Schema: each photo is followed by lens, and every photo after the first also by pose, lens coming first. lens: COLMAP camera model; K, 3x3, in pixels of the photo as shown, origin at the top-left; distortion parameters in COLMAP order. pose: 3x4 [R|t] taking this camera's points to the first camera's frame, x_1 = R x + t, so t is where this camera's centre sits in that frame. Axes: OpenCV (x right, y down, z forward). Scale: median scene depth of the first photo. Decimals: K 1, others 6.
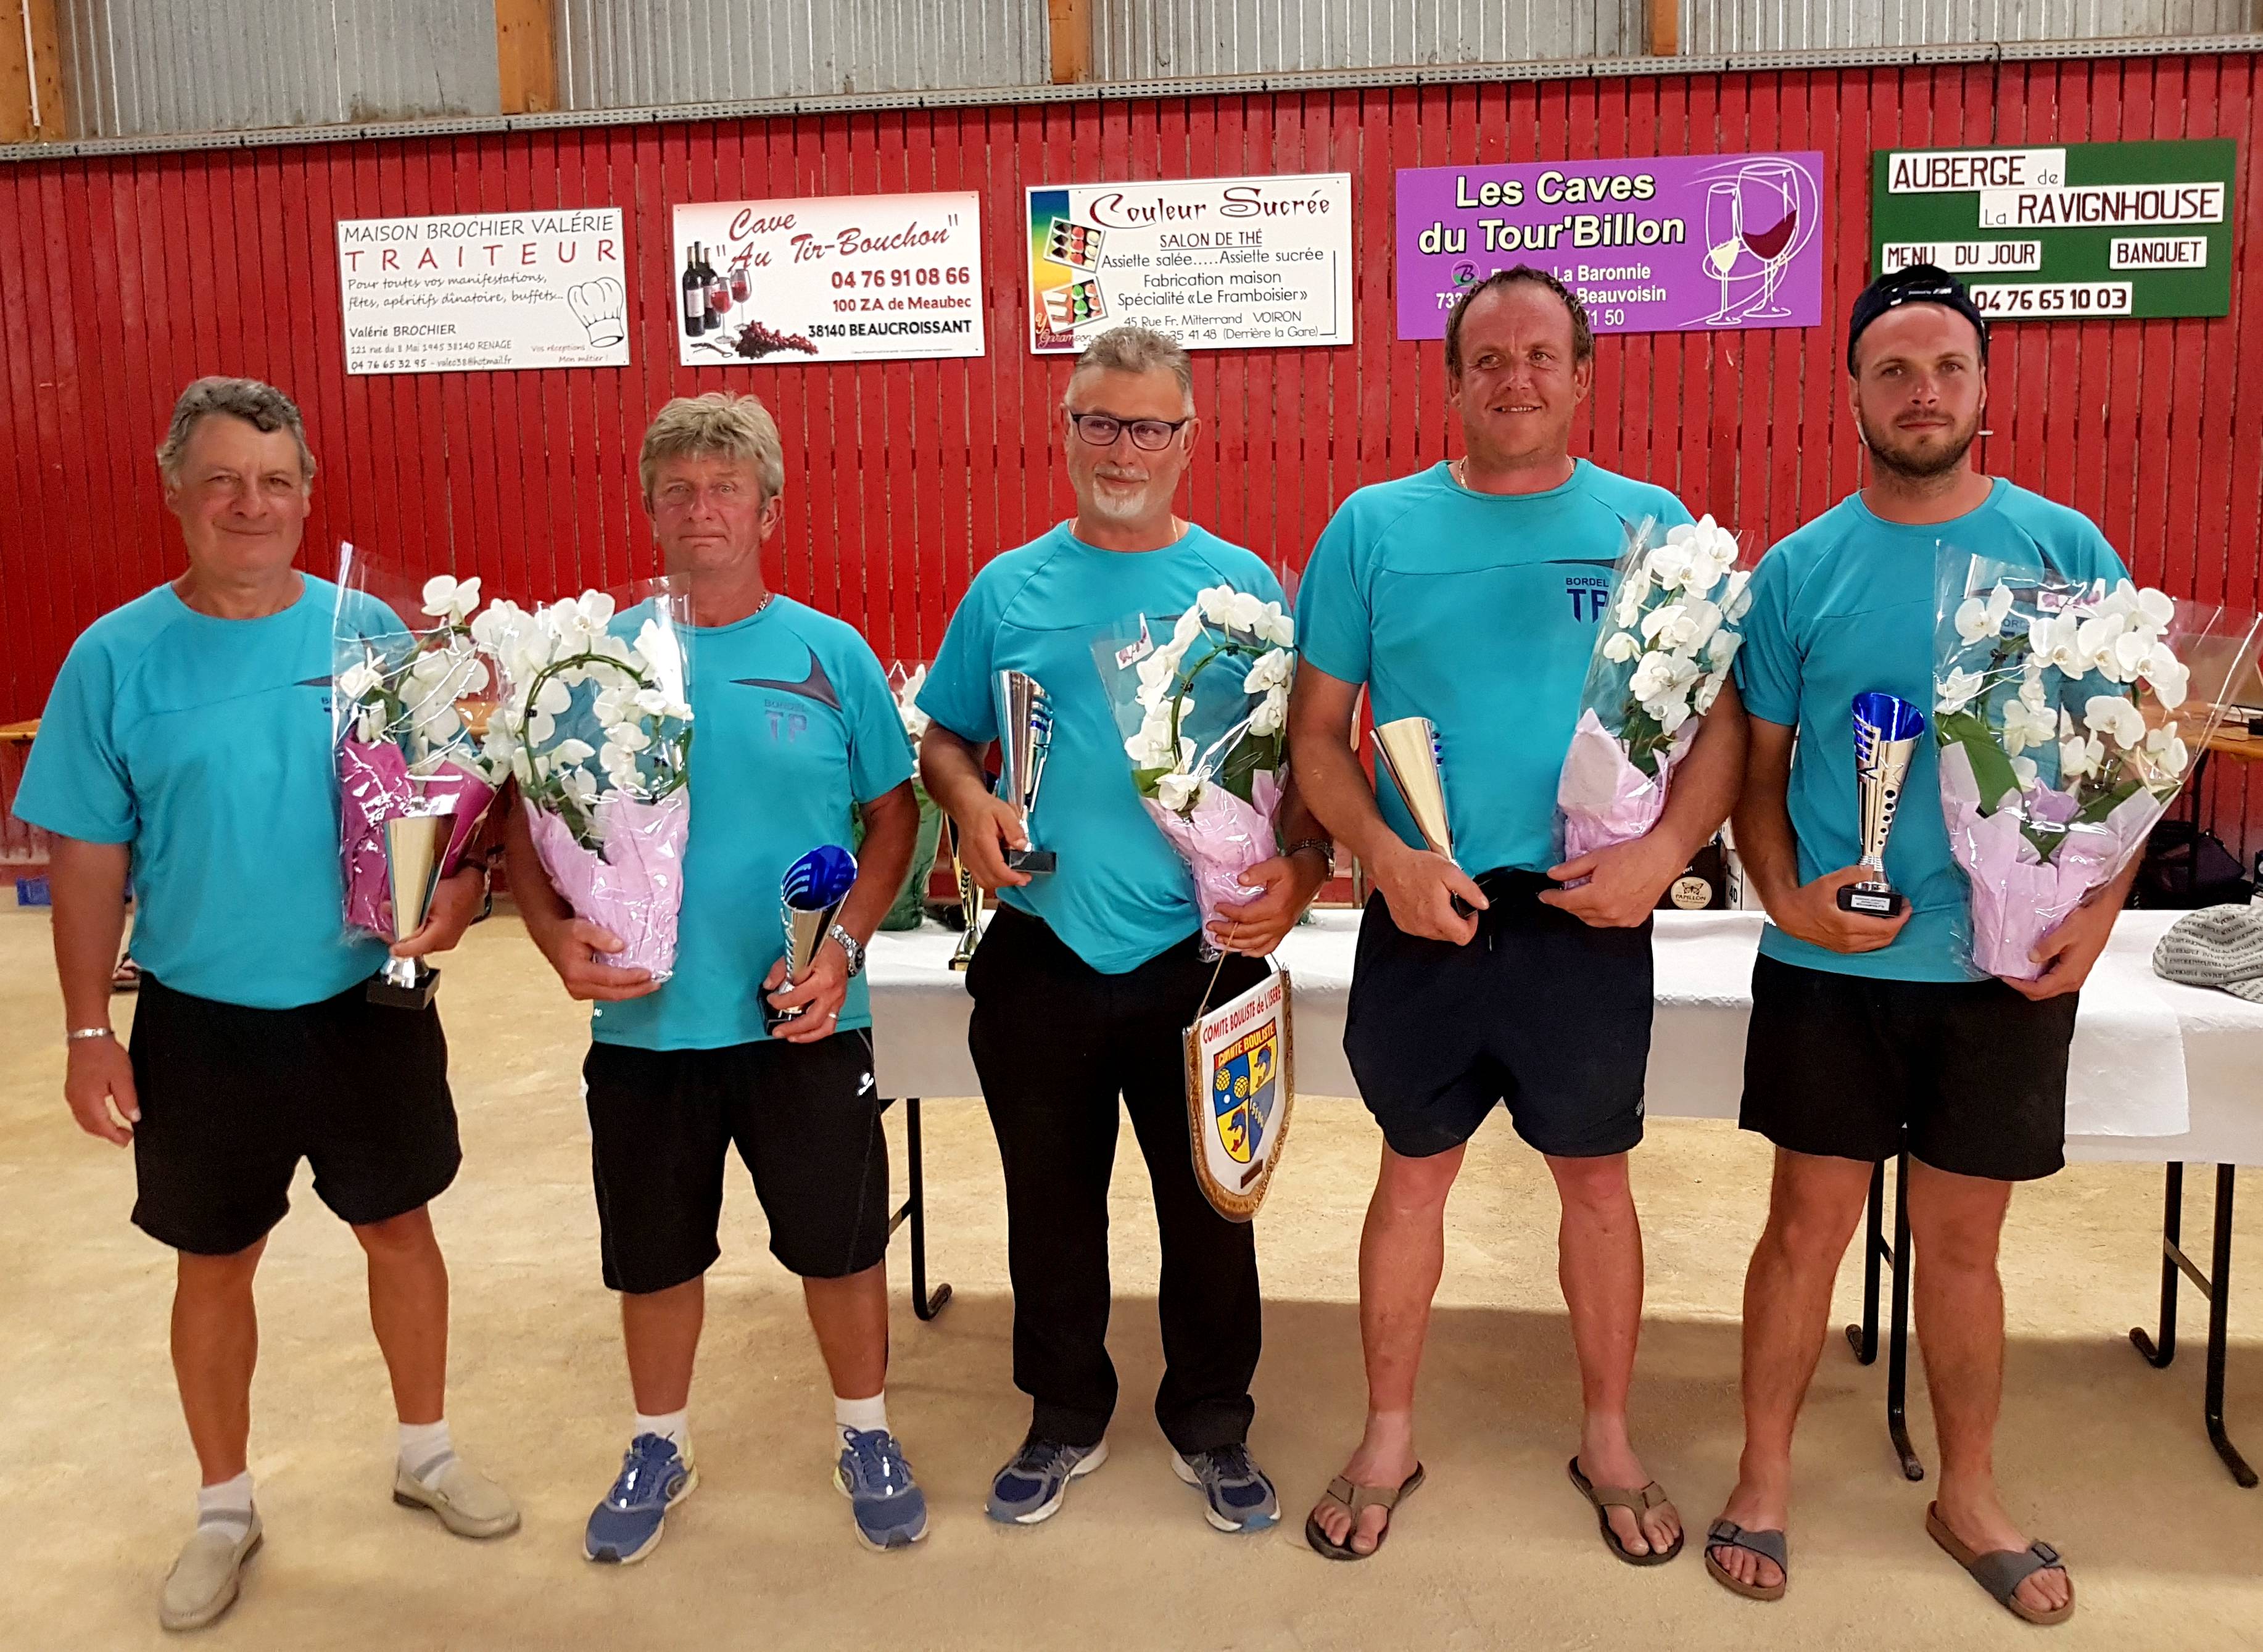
lens RADIAL K [[2204.3, 0, 1117.3], [0, 2204.3, 815.4], [0, 0, 1]] dist [-0.016542, 0.000000]
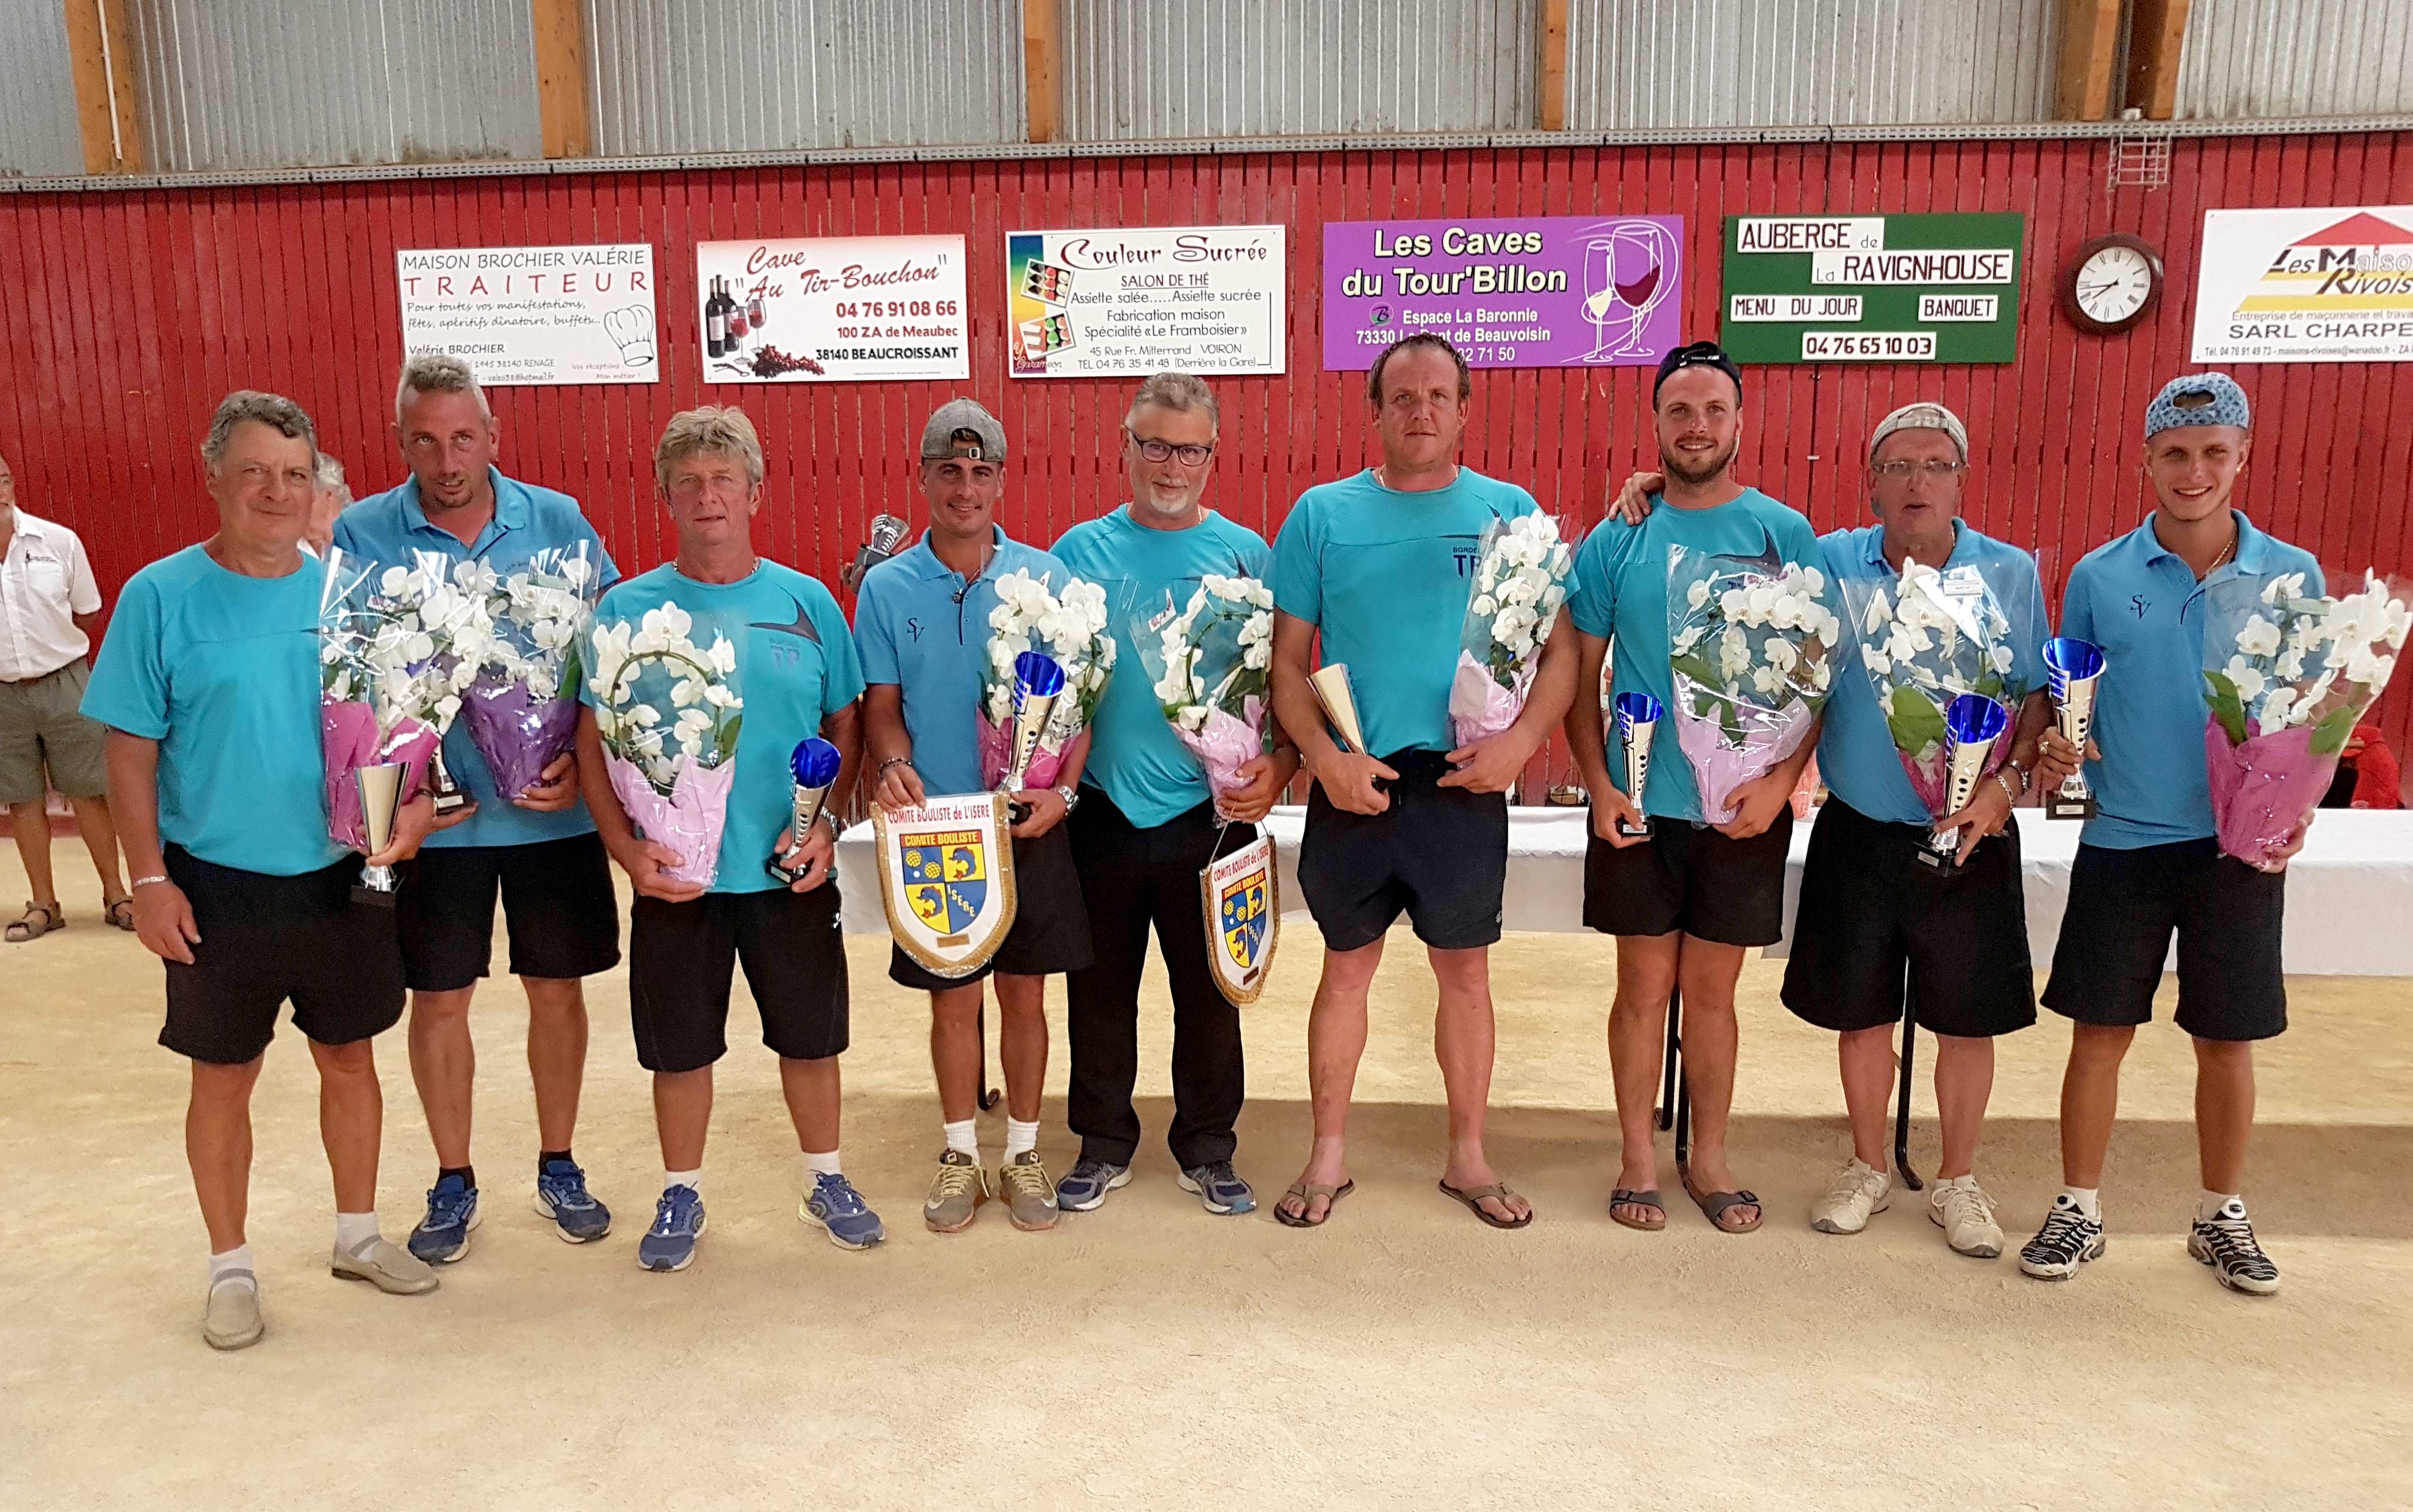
lens RADIAL K [[2059.5, 0, 1145.7], [0, 2059.5, 923.6], [0, 0, 1]] dist [-0.046393, 0.059609]
pose [[0.998824, 0.001964, 0.048448, -0.019646], [-0.004868, 0.998193, 0.059896, 0.013092], [-0.048243, -0.060061, 0.997028, -0.102375]]
